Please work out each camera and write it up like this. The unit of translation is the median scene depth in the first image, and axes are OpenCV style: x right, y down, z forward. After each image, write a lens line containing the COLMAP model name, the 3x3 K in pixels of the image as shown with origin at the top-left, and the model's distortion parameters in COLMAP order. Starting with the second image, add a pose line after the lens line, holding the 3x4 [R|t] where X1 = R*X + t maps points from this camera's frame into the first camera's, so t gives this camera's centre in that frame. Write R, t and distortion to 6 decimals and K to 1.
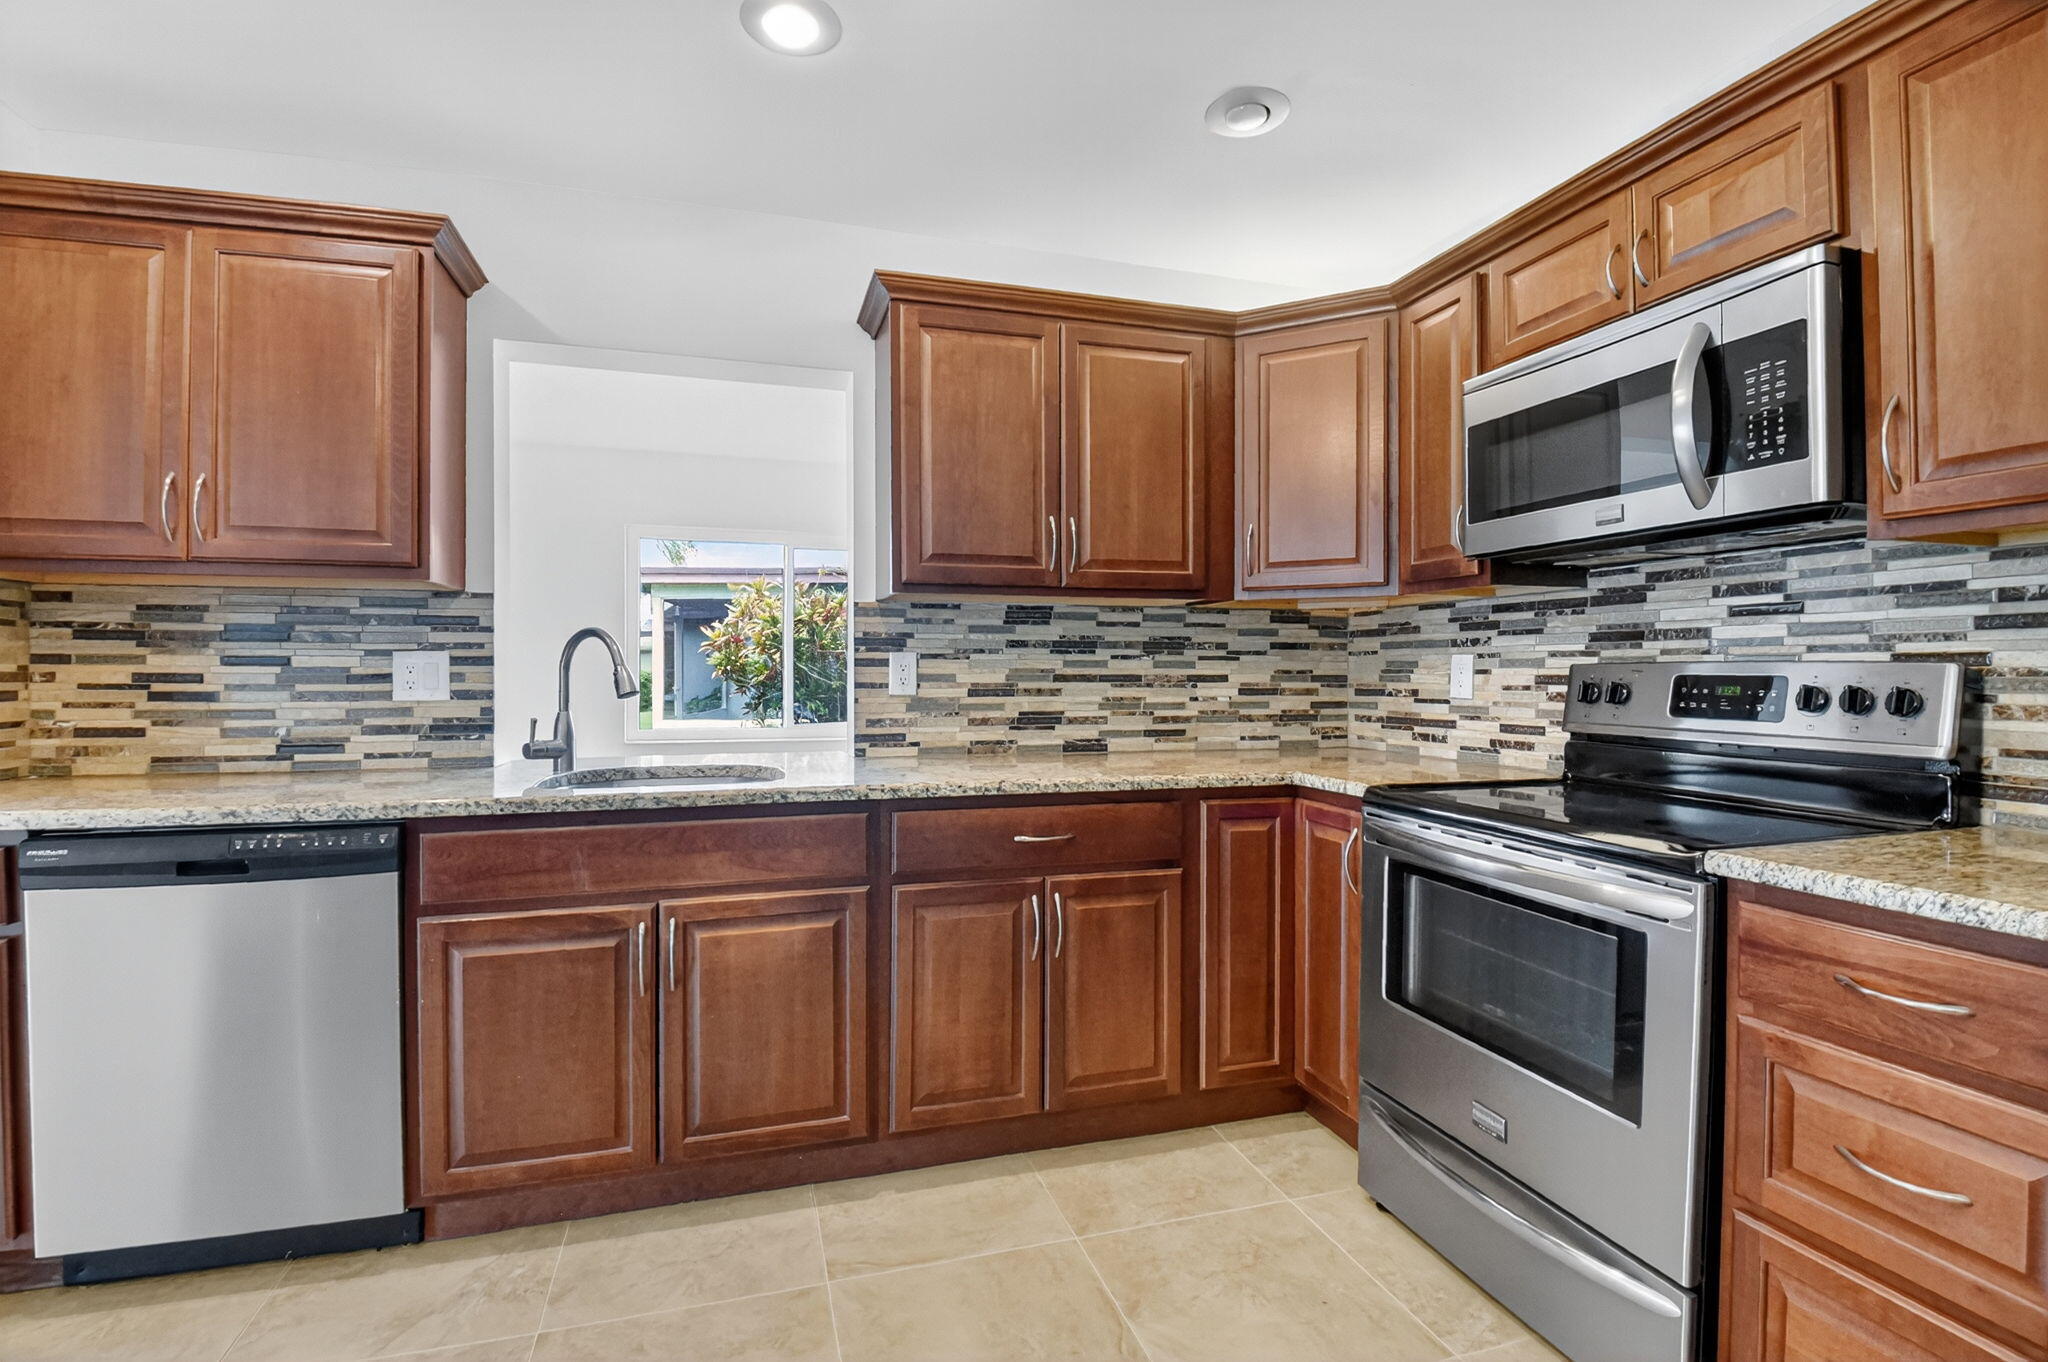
lens RADIAL K [[930.5, 0, 988.3], [0, 930.5, 671.6], [0, 0, 1]] dist [0.002615, -0.021049]
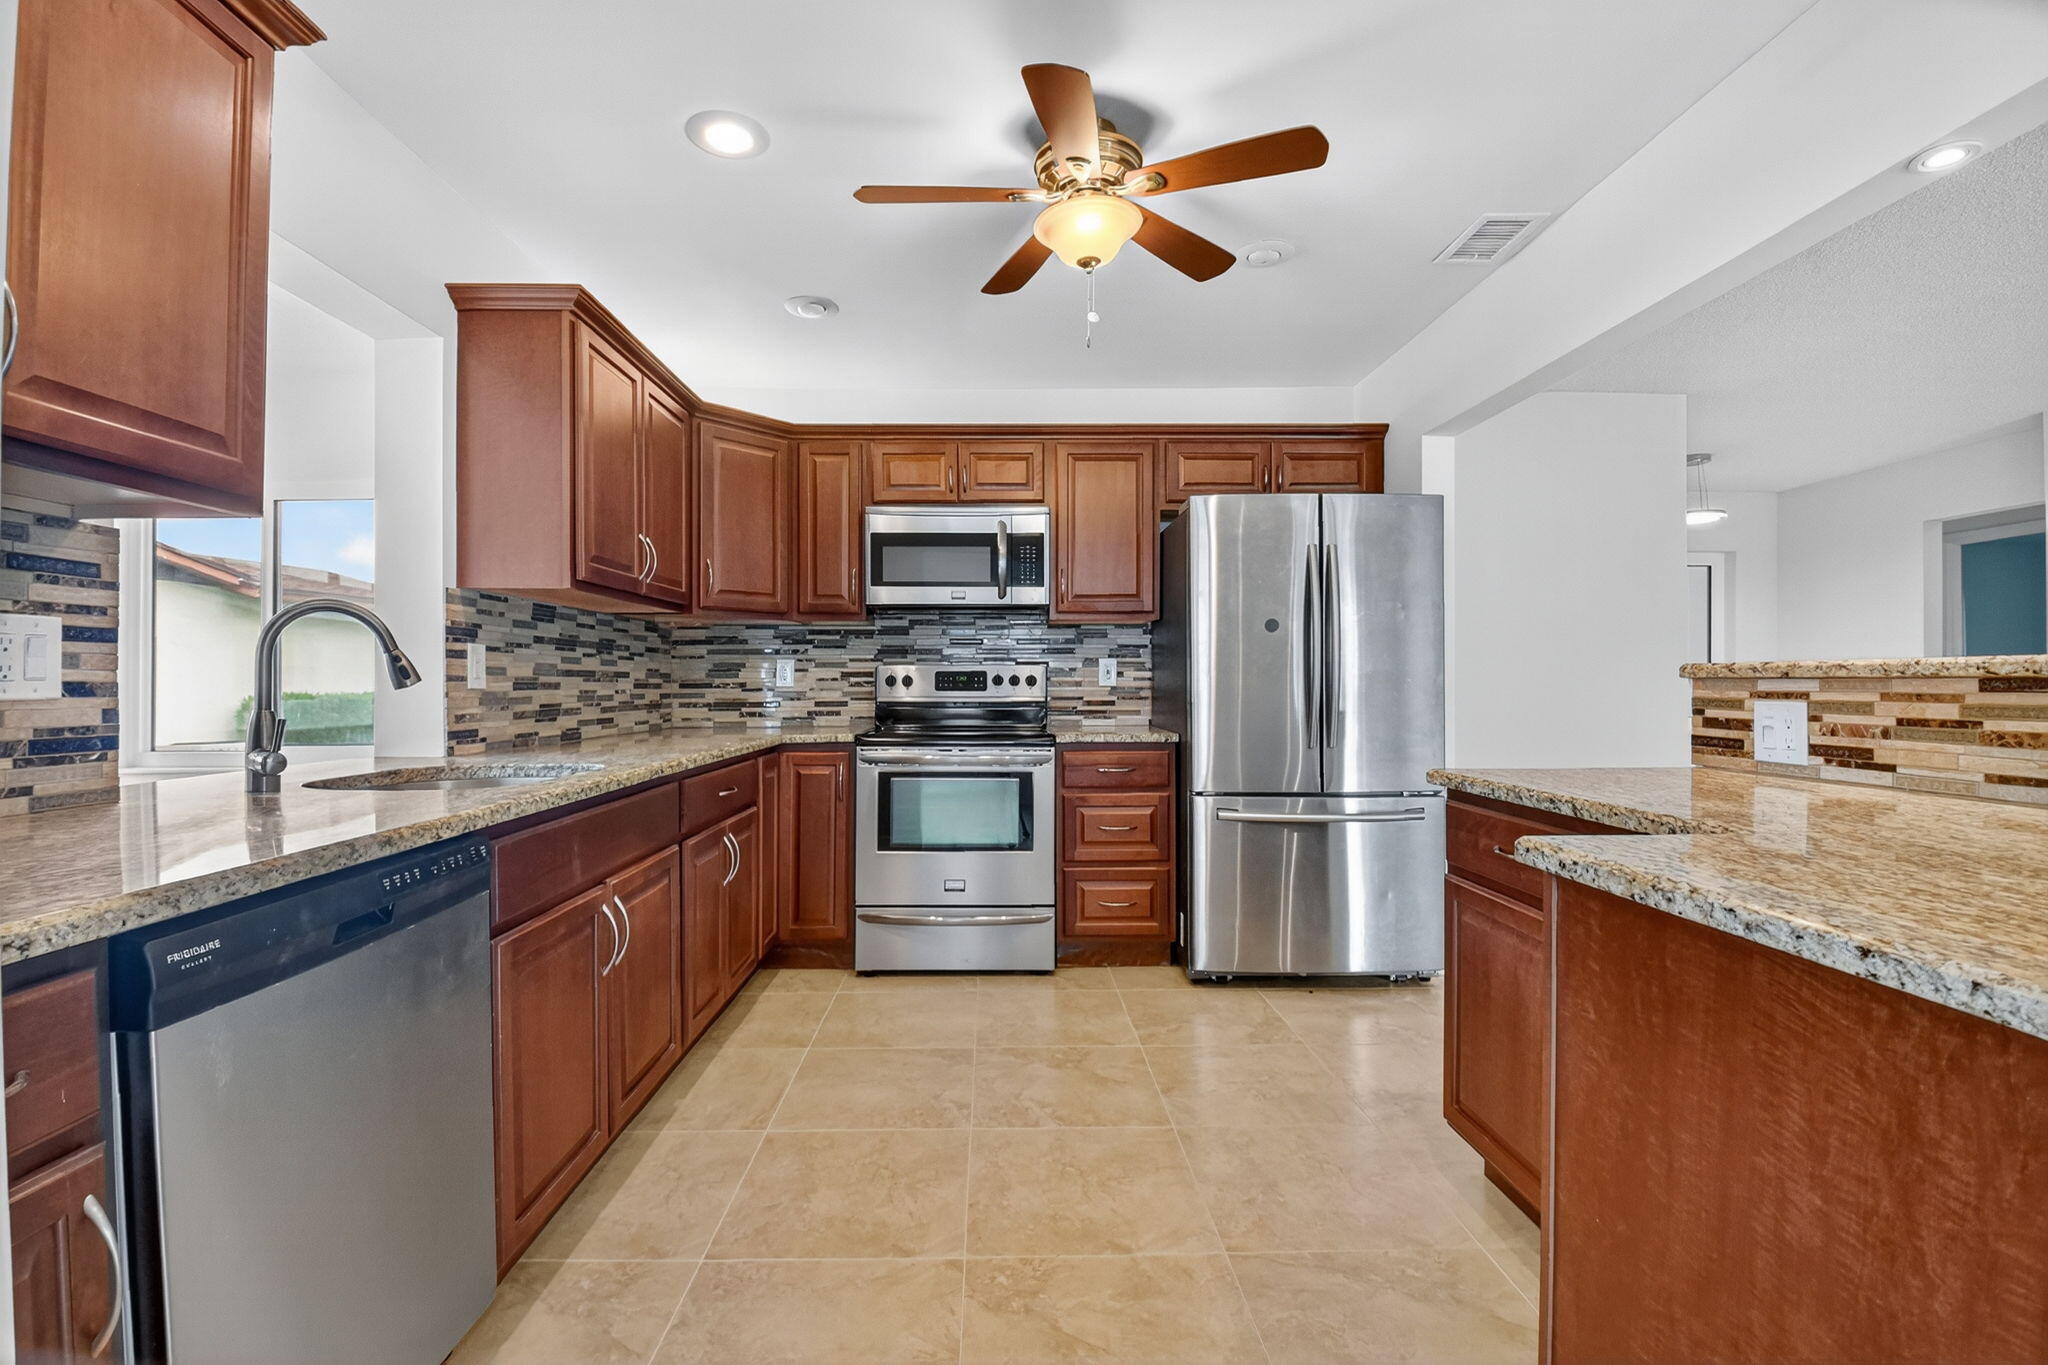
lens RADIAL K [[932.8, 0, 1024.0], [0, 932.8, 682.5], [0, 0, 1]] dist [0.021611, -0.037726]
pose [[0.238669, -0.001725, 0.971099, -1.031041], [0.004174, 0.999991, 0.000751, 0.023564], [-0.971092, 0.003874, 0.238674, 0.253743]]
